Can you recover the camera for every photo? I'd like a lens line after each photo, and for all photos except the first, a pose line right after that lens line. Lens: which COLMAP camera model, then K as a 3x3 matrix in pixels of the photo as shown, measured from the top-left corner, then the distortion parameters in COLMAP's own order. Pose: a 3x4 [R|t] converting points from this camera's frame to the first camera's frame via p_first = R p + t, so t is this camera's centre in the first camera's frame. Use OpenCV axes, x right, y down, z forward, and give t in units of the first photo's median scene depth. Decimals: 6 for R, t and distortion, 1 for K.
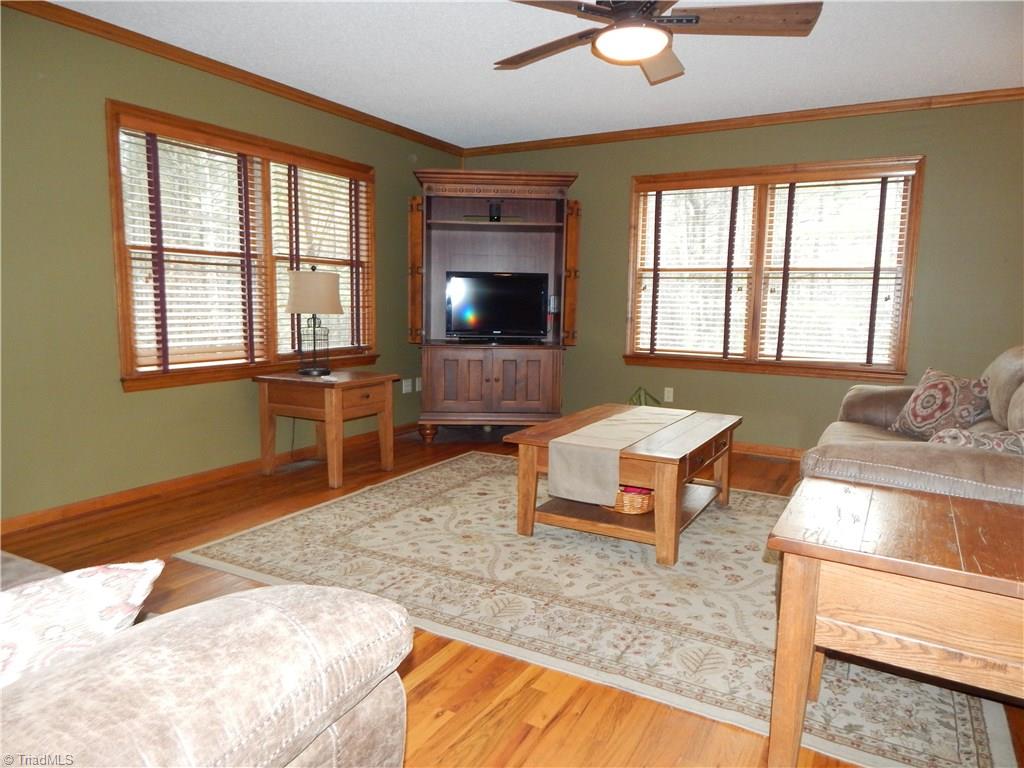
lens RADIAL K [[696.7, 0, 511.6], [0, 696.7, 383.1], [0, 0, 1]] dist [0.024190, -0.013086]
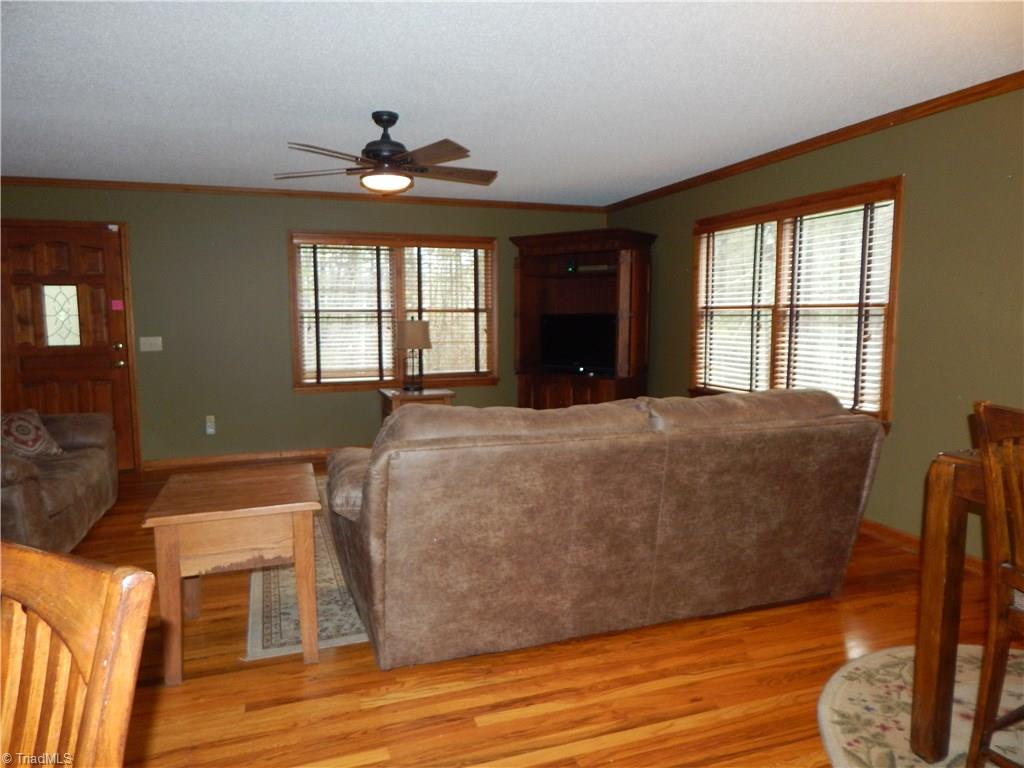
lens RADIAL K [[696.7, 0, 515.5], [0, 696.7, 383.7], [0, 0, 1]] dist [0.024190, -0.013086]
pose [[0.750145, 0.045647, -0.659696, 0.990705], [-0.064579, 0.997903, -0.004384, -0.038394], [0.658112, 0.045891, 0.751520, 0.048723]]
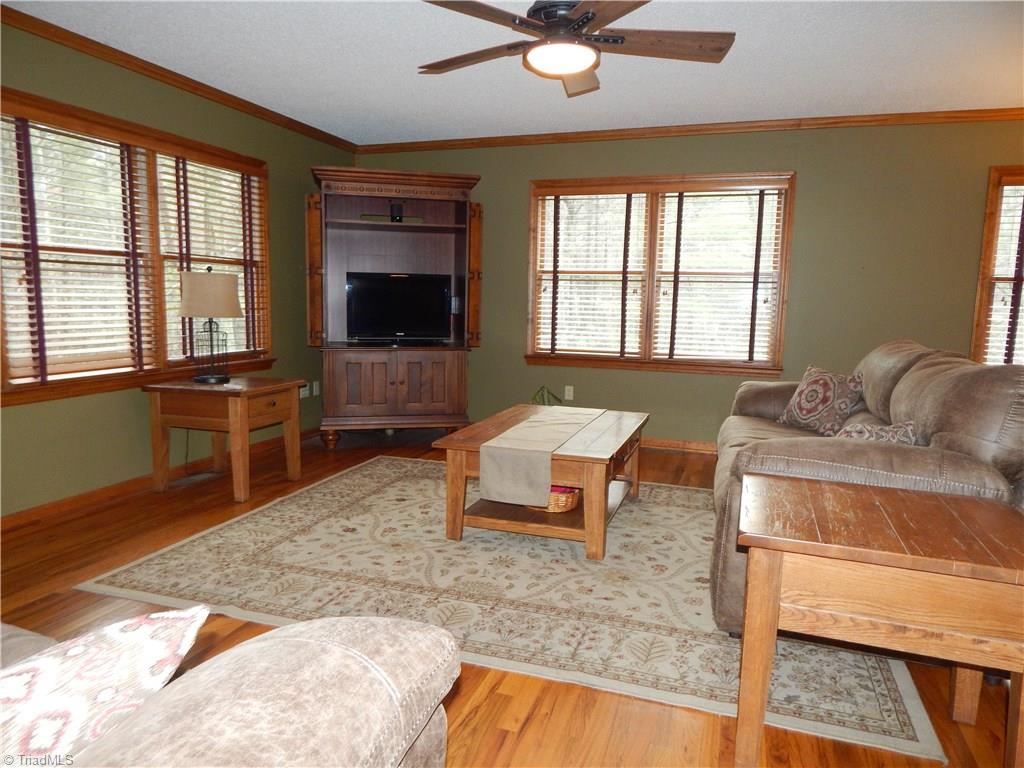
lens RADIAL K [[696.7, 0, 513.6], [0, 696.7, 383.3], [0, 0, 1]] dist [0.024190, -0.013086]
pose [[0.982441, -0.021926, 0.185281, -0.069003], [0.020678, 0.999749, 0.008663, -0.012173], [-0.185425, -0.004679, 0.982647, -0.000586]]
